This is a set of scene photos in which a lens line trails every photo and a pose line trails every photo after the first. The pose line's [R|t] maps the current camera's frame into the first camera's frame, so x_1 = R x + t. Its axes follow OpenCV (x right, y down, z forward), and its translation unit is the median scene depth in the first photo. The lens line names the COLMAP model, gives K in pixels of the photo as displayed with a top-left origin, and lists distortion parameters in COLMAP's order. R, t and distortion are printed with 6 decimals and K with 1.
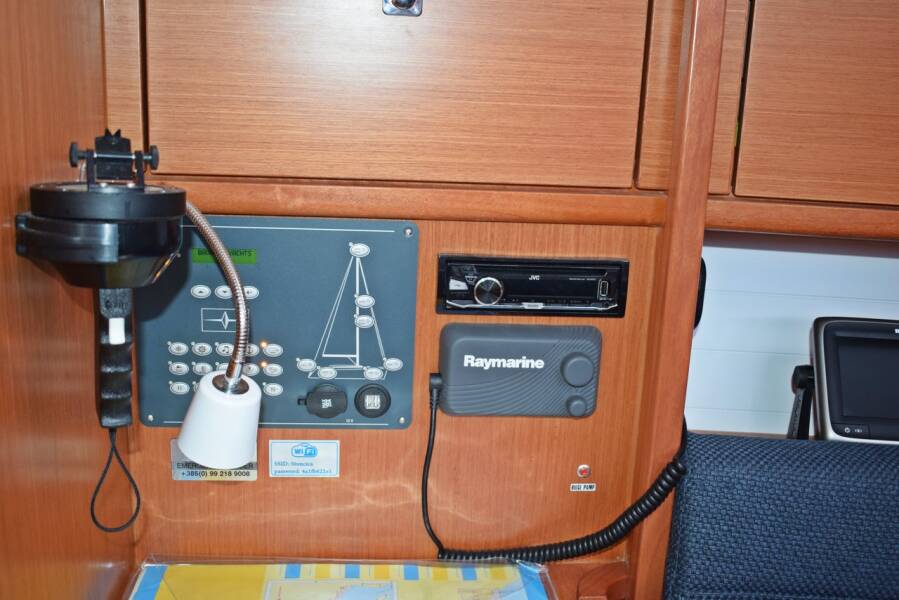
lens RADIAL K [[927.9, 0, 449.5], [0, 927.9, 300.0], [0, 0, 1]] dist [-0.078824, 0.000946]
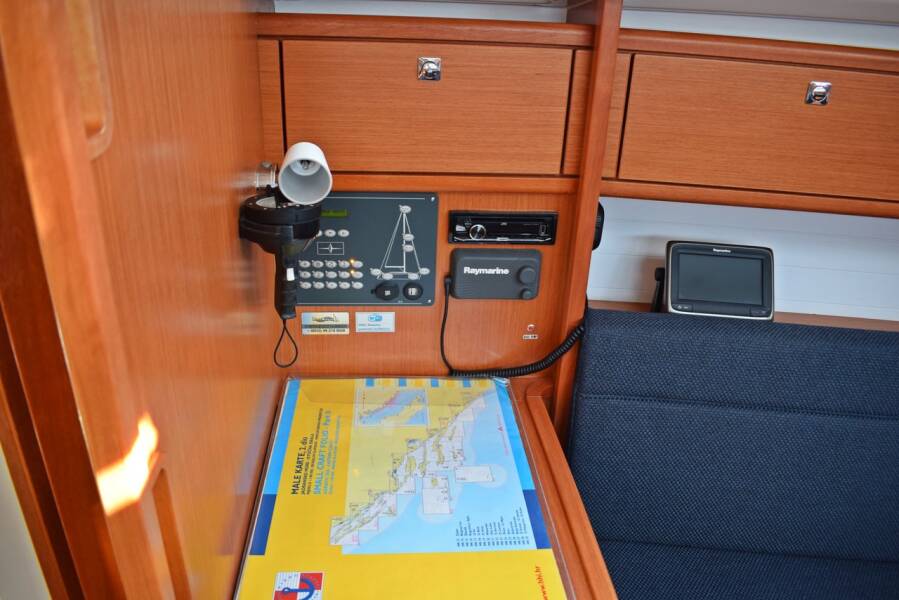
lens RADIAL K [[700.5, 0, 449.5], [0, 700.5, 300.0], [0, 0, 1]] dist [-0.093627, 0.008674]
pose [[0.999976, 0.000539, -0.006875, -0.002955], [0.000806, 0.980999, 0.194011, -0.138387], [0.006849, -0.194012, 0.980975, -0.335958]]
